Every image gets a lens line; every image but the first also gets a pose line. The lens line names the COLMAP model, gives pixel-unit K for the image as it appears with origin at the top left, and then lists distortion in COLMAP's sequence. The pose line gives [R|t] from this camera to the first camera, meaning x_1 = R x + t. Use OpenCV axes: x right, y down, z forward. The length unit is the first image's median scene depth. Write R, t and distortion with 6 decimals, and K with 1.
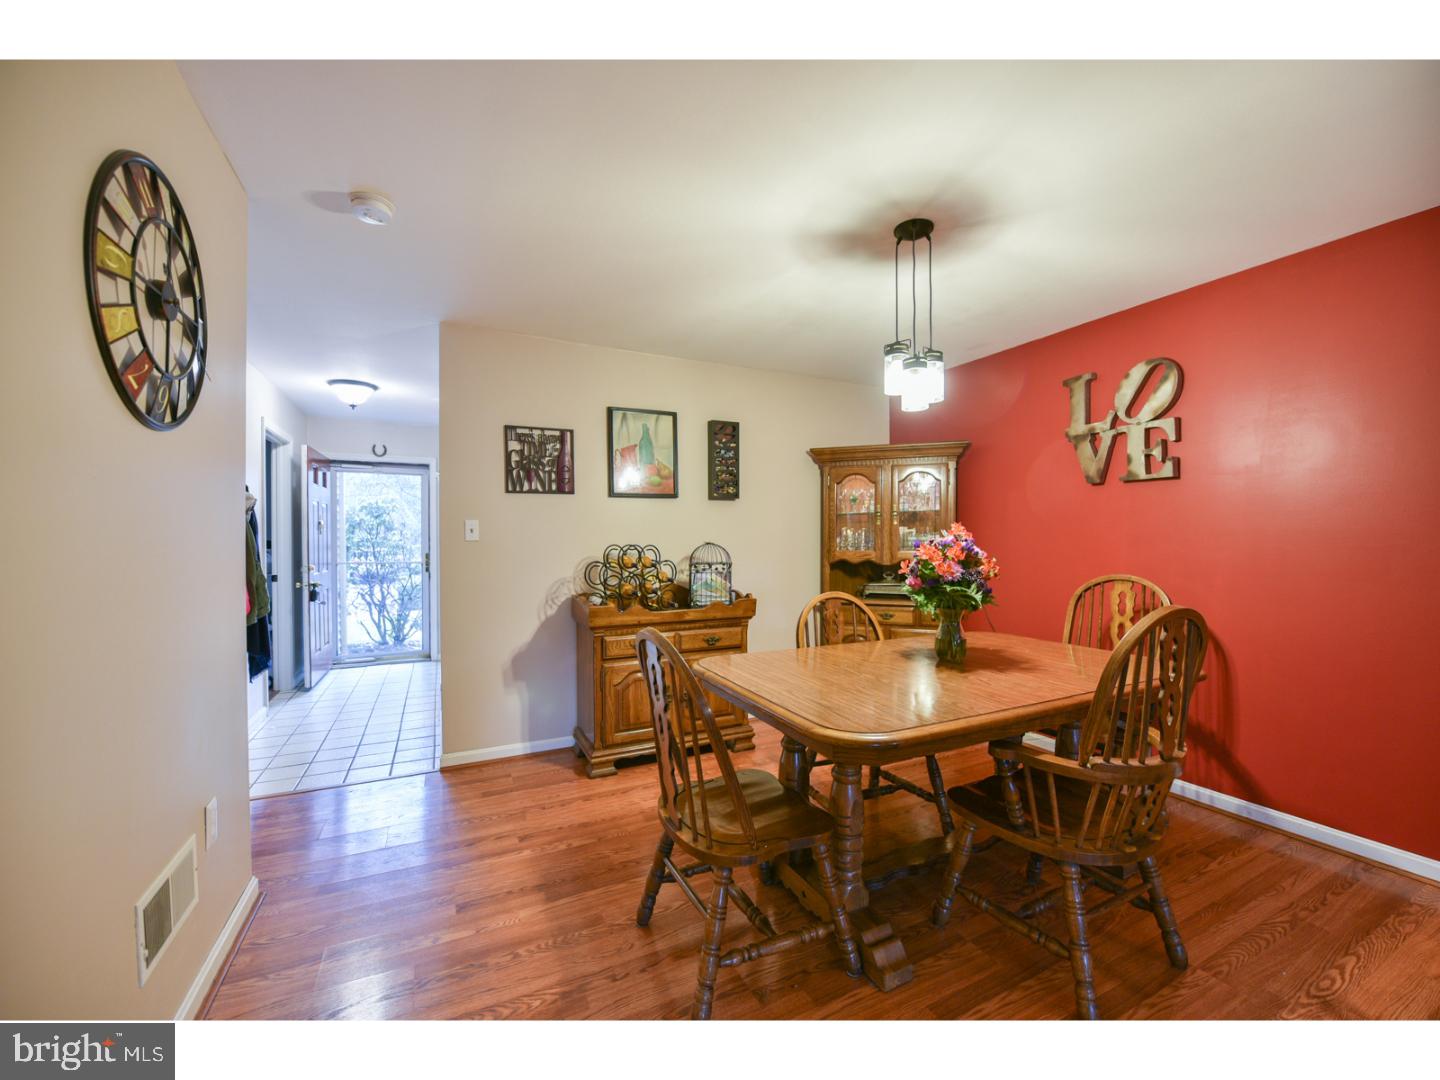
lens RADIAL K [[579.8, 0, 710.5], [0, 579.8, 542.5], [0, 0, 1]] dist [-0.016233, -0.000374]
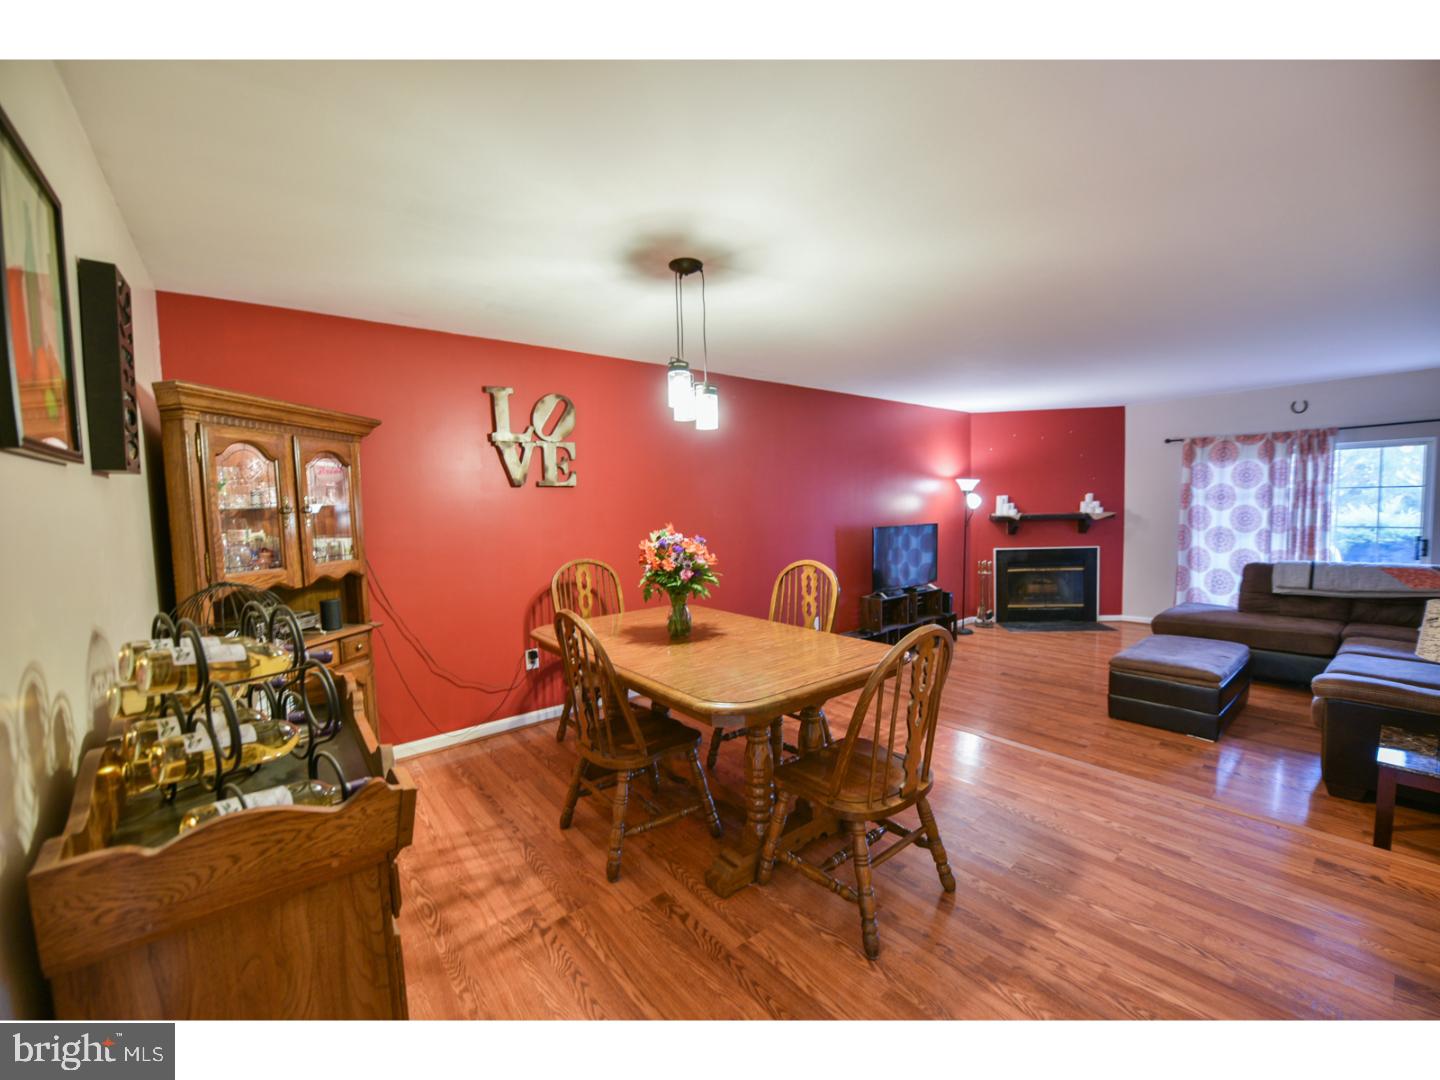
lens RADIAL K [[579.8, 0, 722.1], [0, 579.8, 548.0], [0, 0, 1]] dist [-0.016233, -0.000374]
pose [[-0.237960, -0.063975, 0.969166, -0.526367], [0.031345, 0.996803, 0.073495, -0.046529], [-0.970769, 0.047868, -0.235194, 0.804477]]
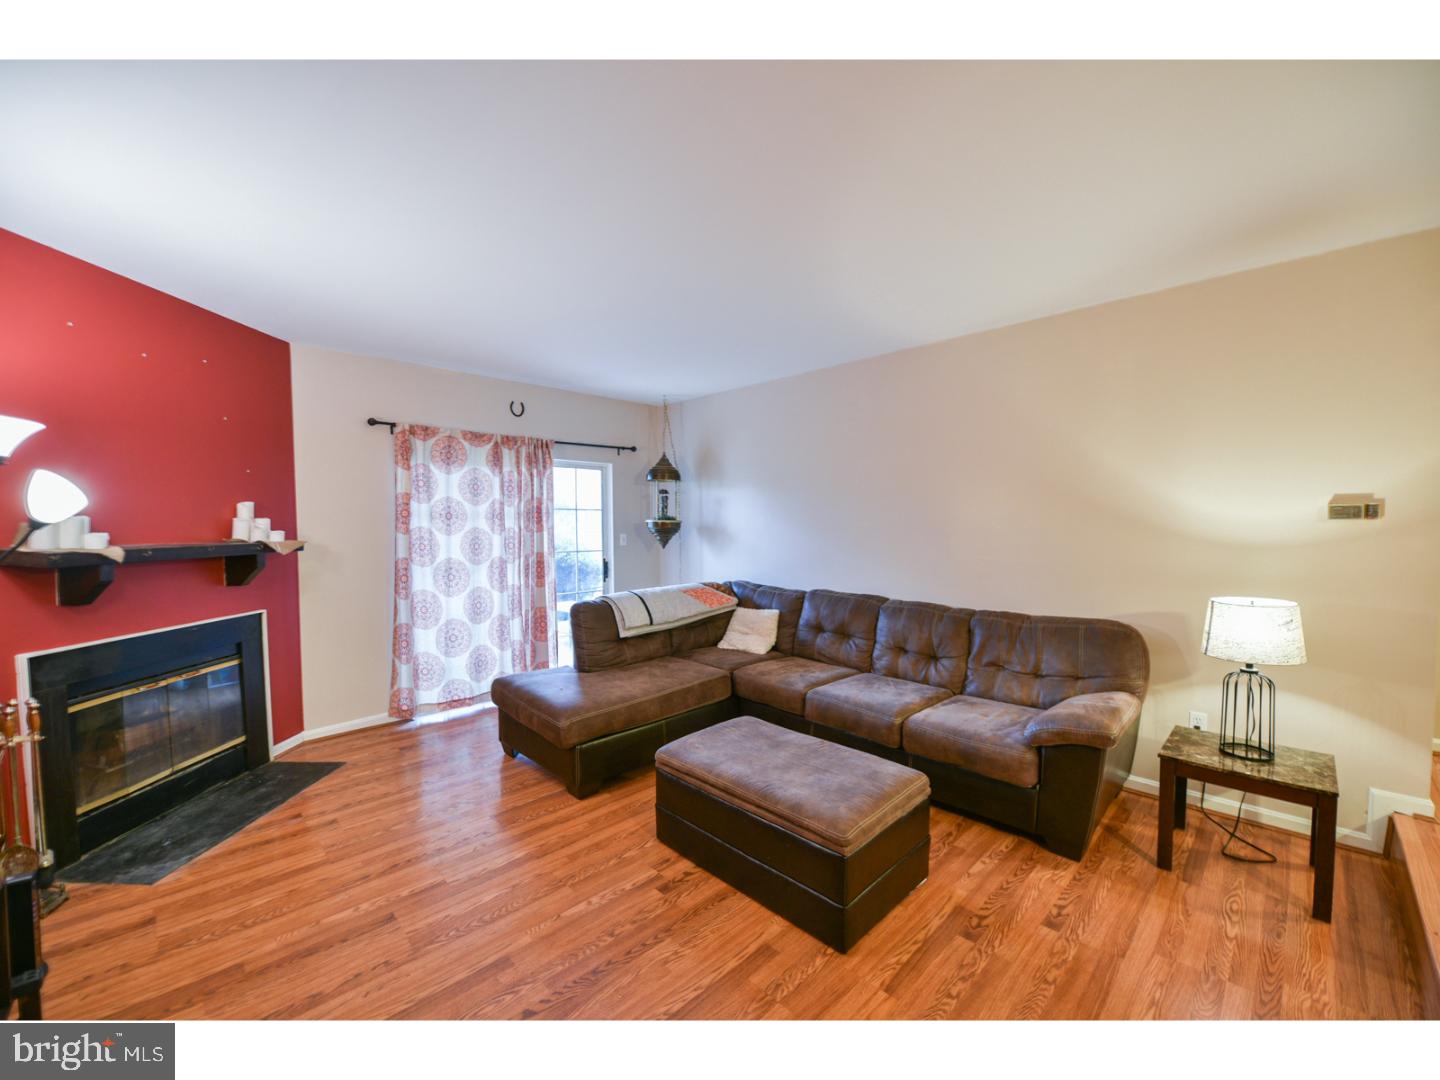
lens RADIAL K [[579.8, 0, 728.4], [0, 579.8, 544.5], [0, 0, 1]] dist [-0.016233, -0.000374]
pose [[-0.945198, 0.021353, -0.325800, 0.702157], [0.008824, 0.999165, 0.039885, -0.007117], [0.326380, 0.034824, -0.944597, 0.237749]]
